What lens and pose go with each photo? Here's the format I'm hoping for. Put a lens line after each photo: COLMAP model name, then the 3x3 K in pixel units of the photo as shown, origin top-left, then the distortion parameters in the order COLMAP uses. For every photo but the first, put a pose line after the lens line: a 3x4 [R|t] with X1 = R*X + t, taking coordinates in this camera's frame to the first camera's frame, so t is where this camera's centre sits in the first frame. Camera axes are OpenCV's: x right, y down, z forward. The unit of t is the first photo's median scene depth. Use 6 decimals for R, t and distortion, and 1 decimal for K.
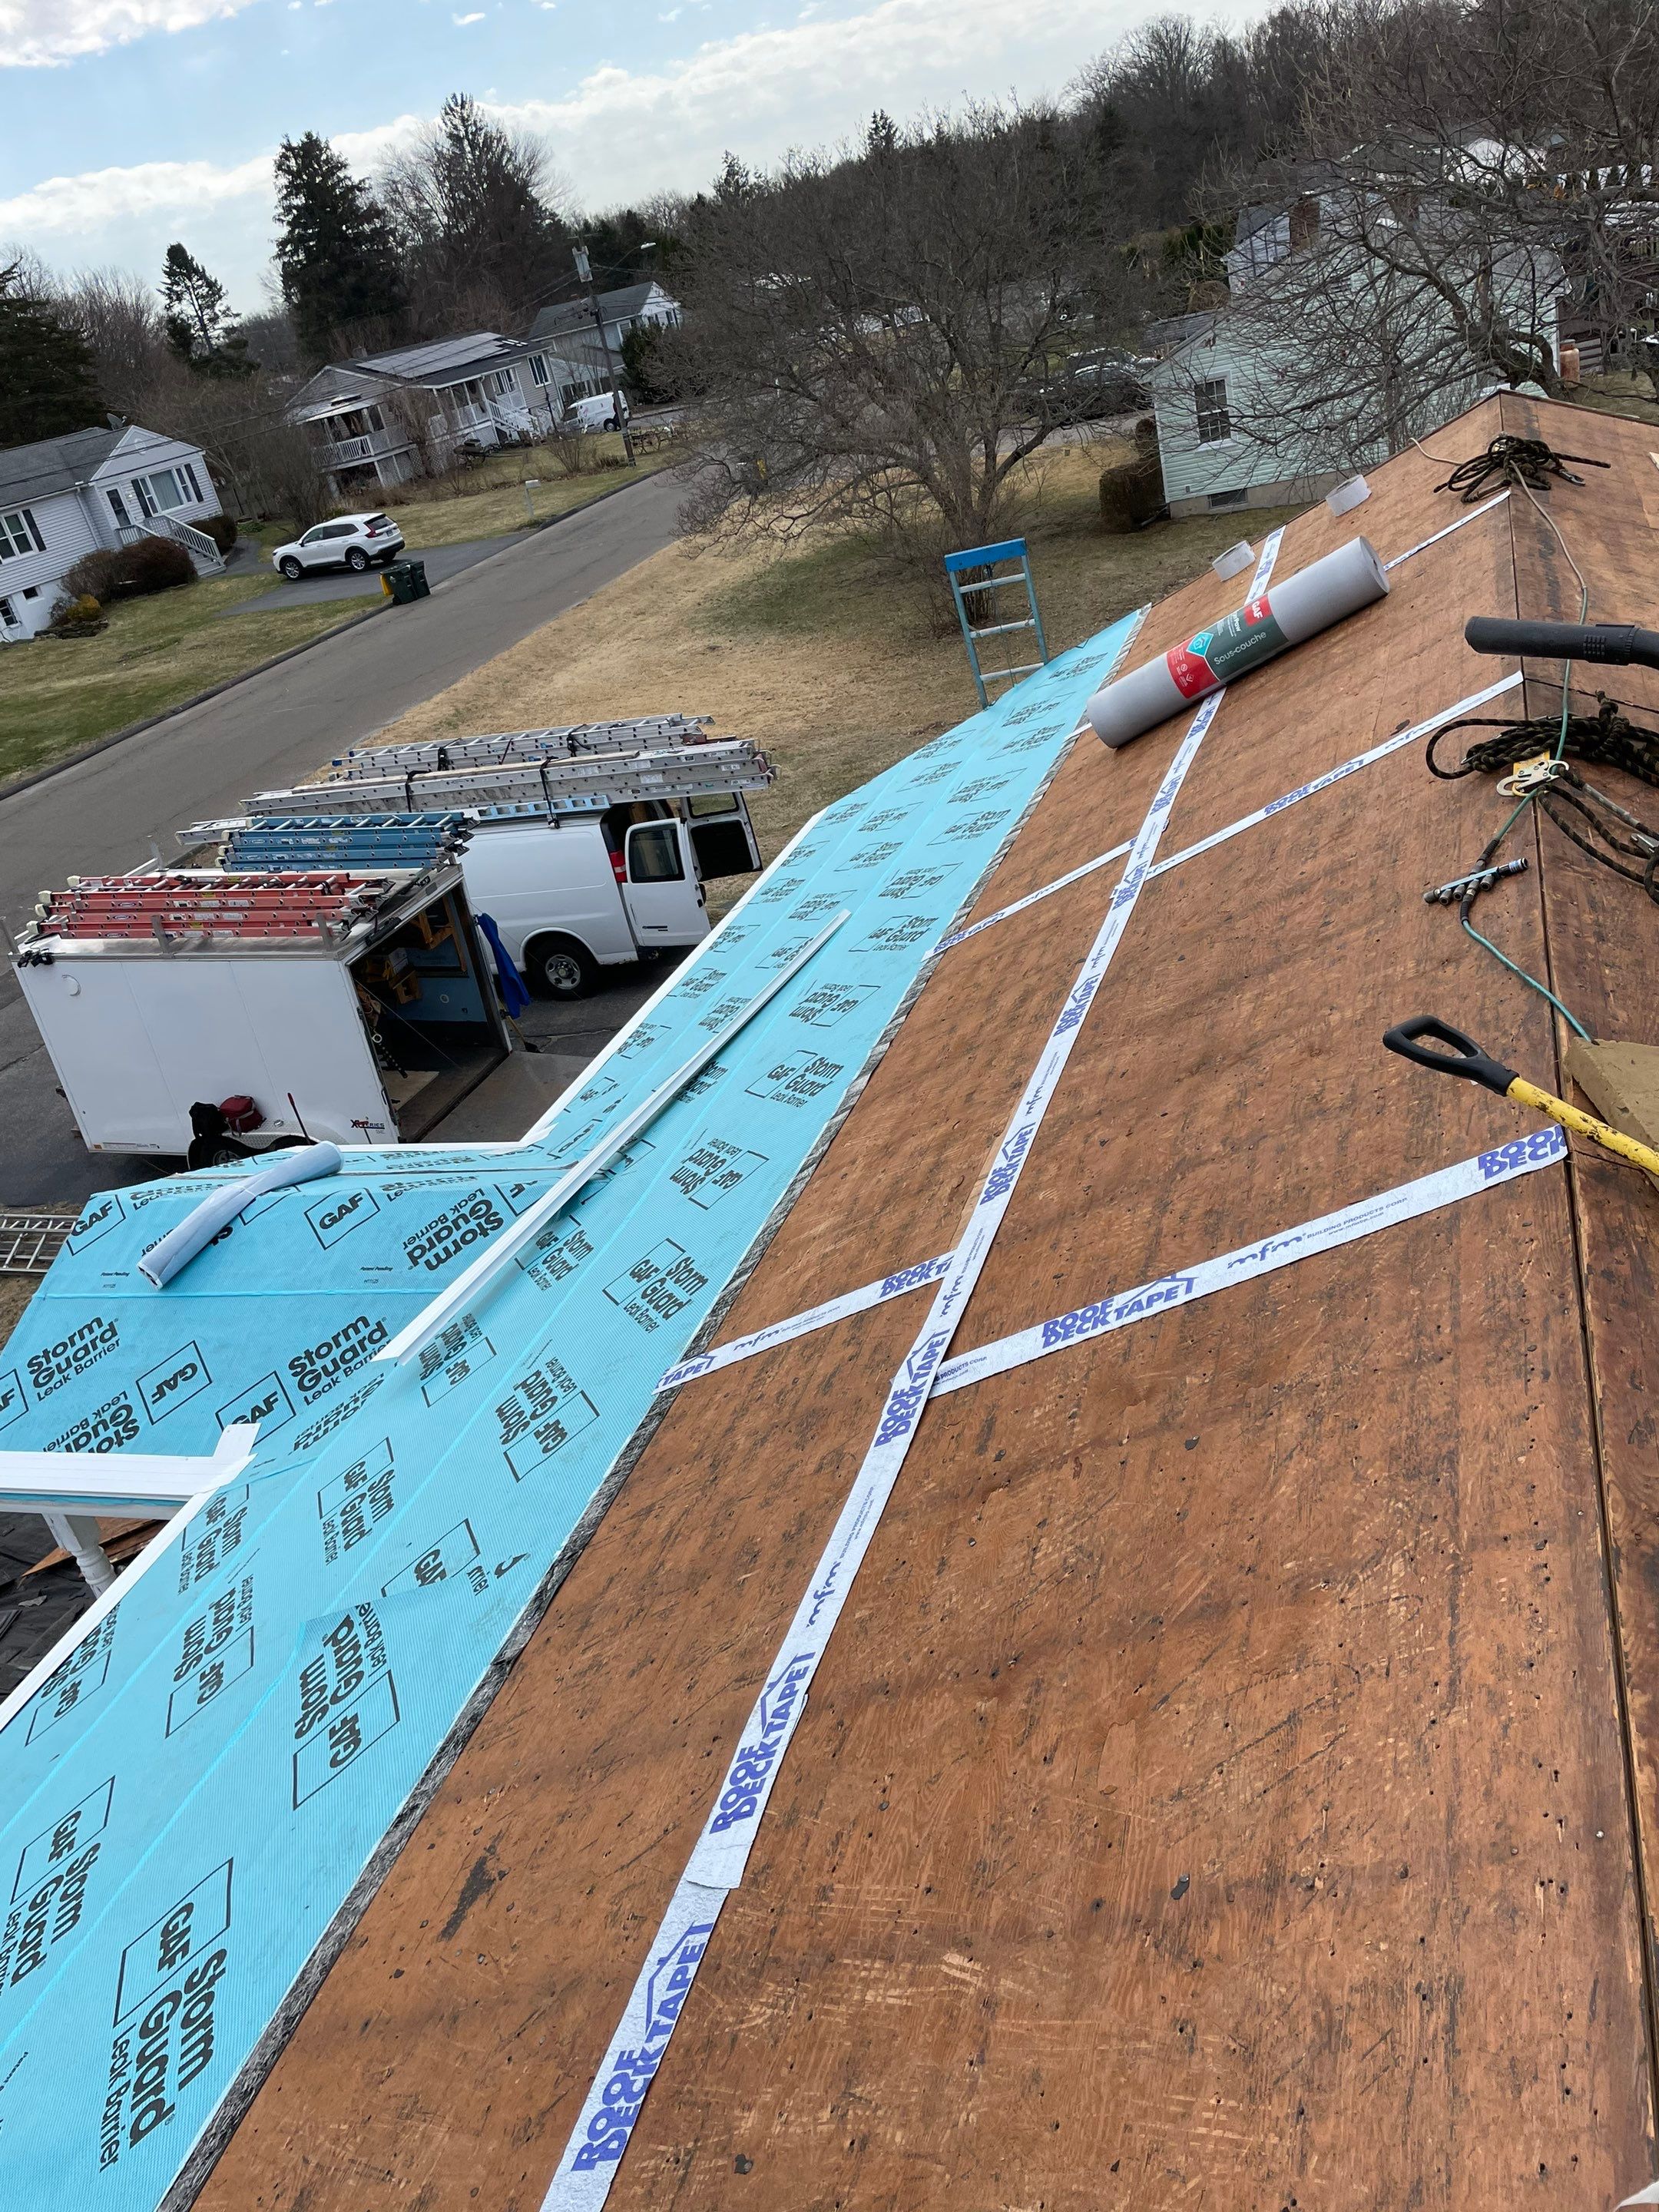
lens RADIAL K [[1641.9, 0, 834.8], [0, 1641.9, 1133.9], [0, 0, 1]] dist [0.194178, -0.421190]
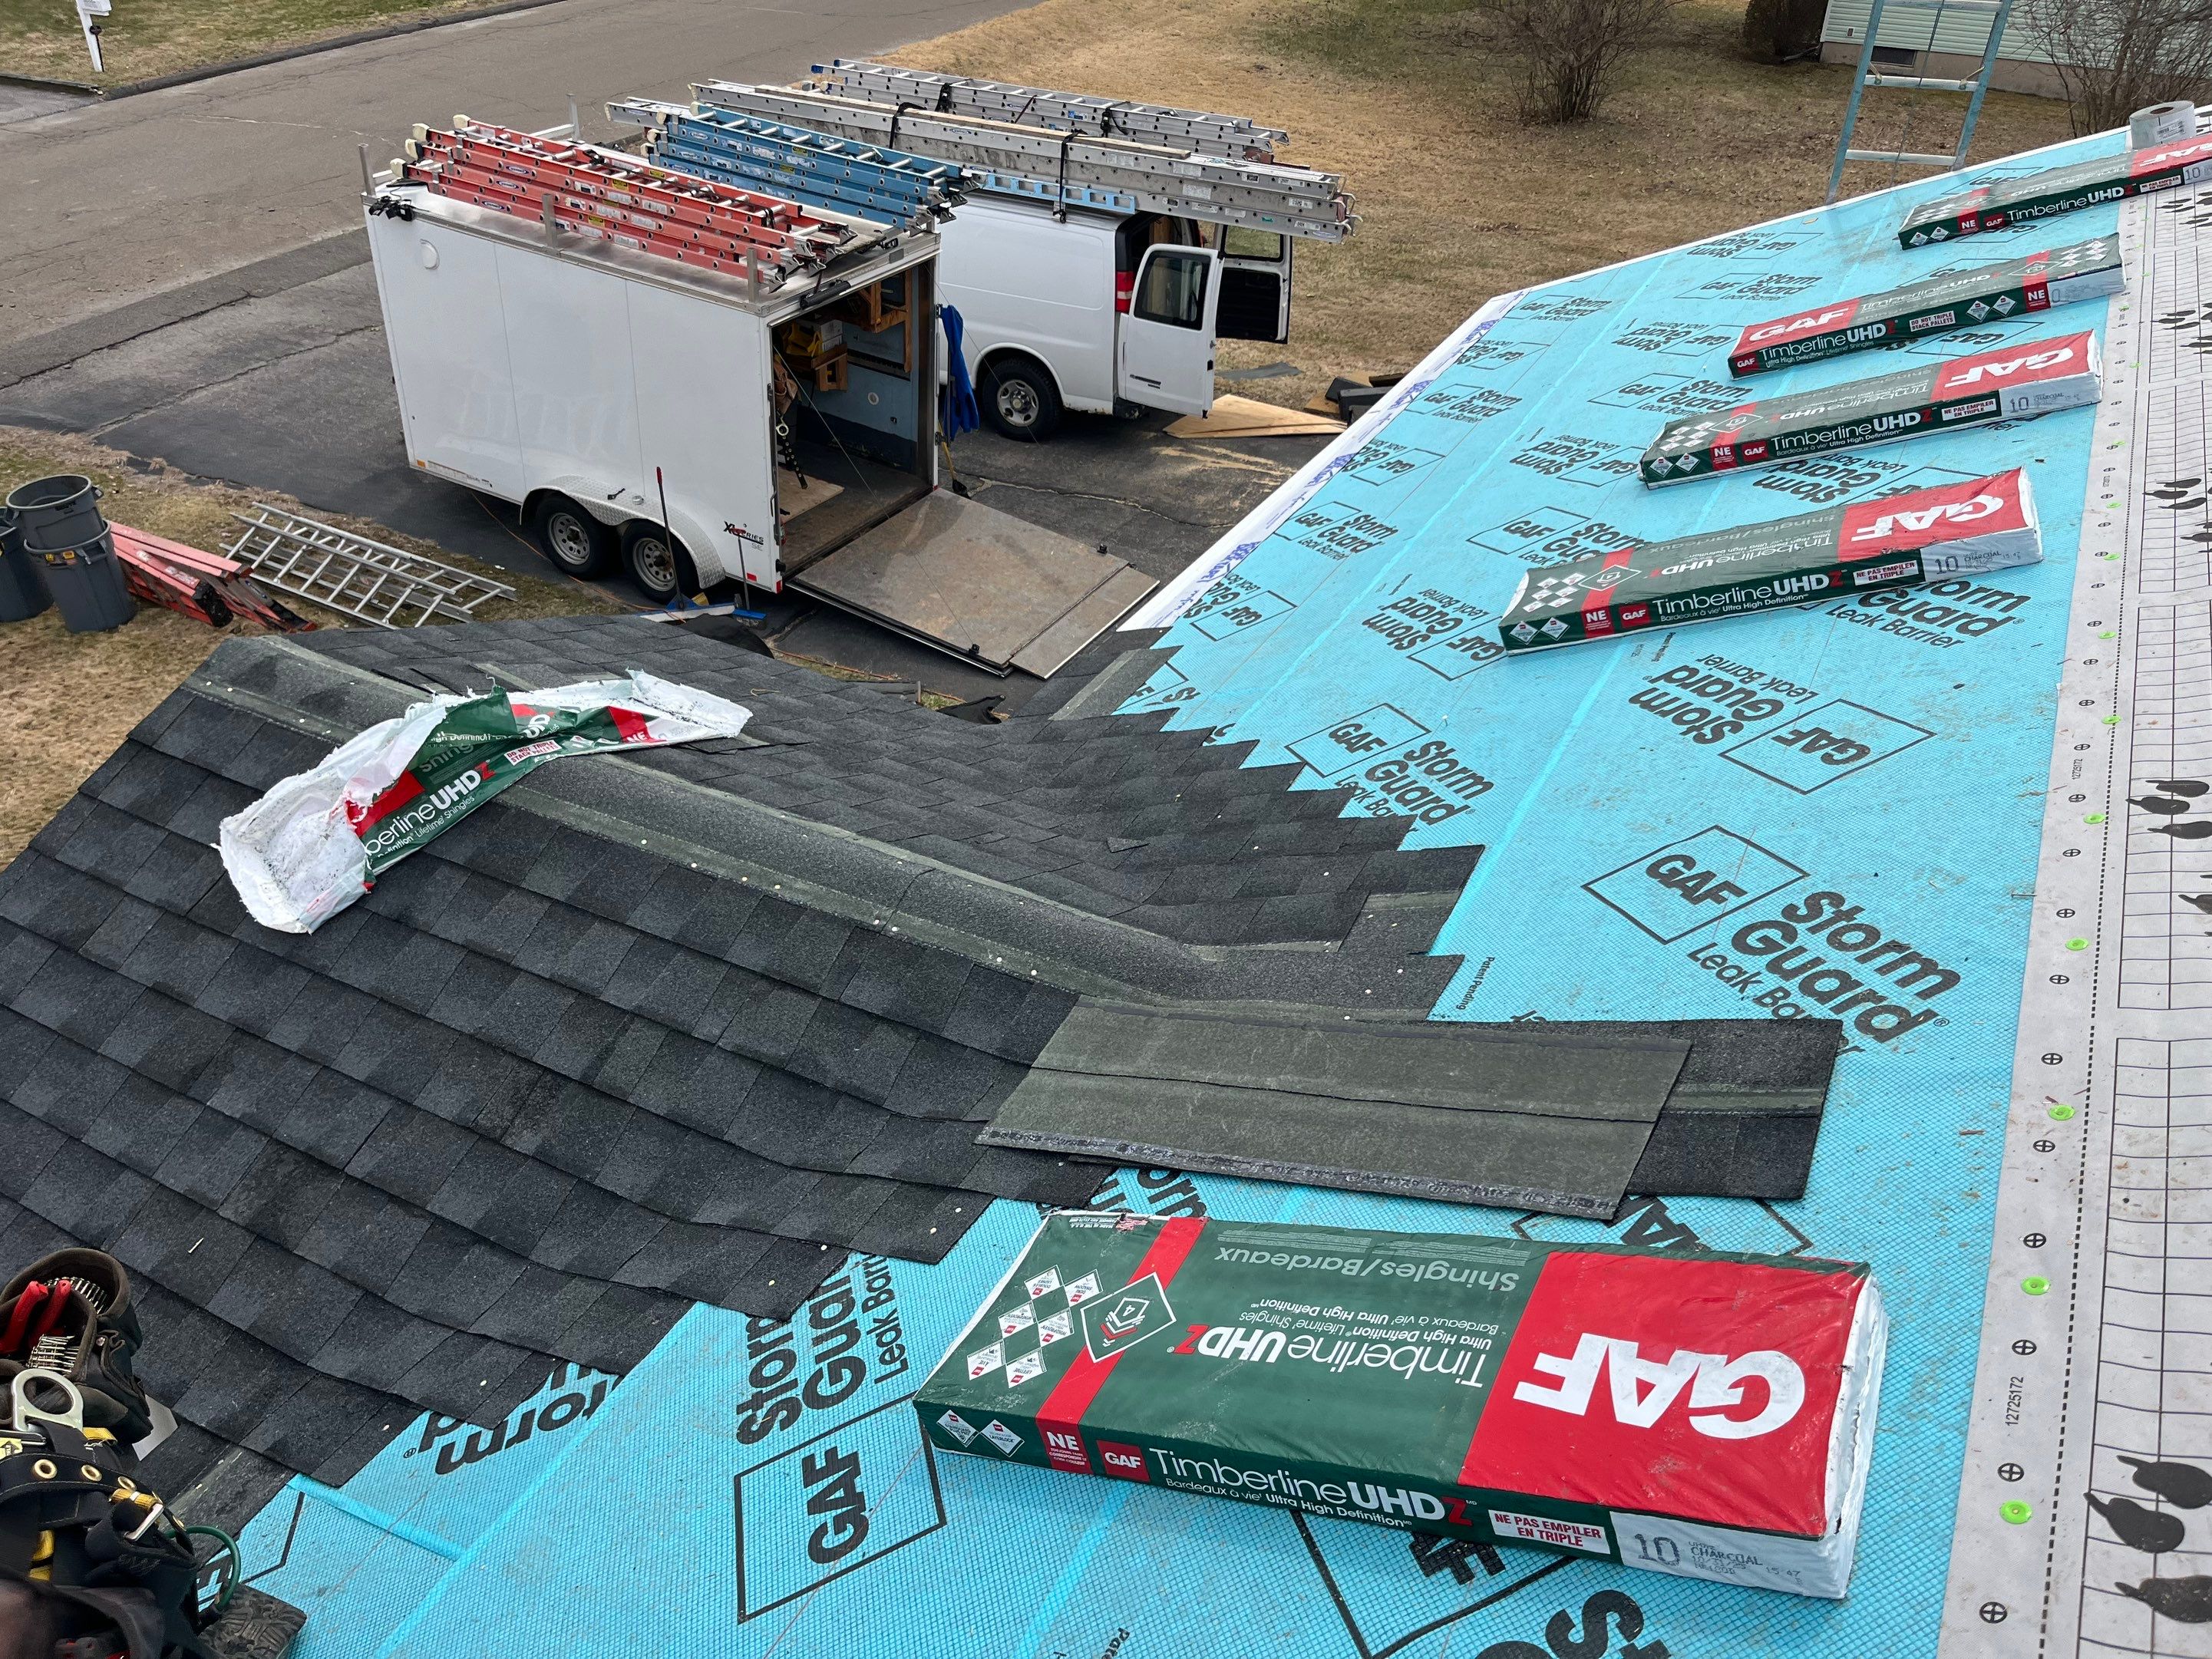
lens RADIAL K [[1619.1, 0, 1106.0], [0, 1619.1, 829.5], [0, 0, 1]] dist [0.054981, -0.083229]
pose [[0.960768, 0.277270, -0.006832, -0.066823], [-0.273651, 0.951664, 0.139467, -0.024678], [0.045172, -0.132126, 0.990203, 0.209683]]
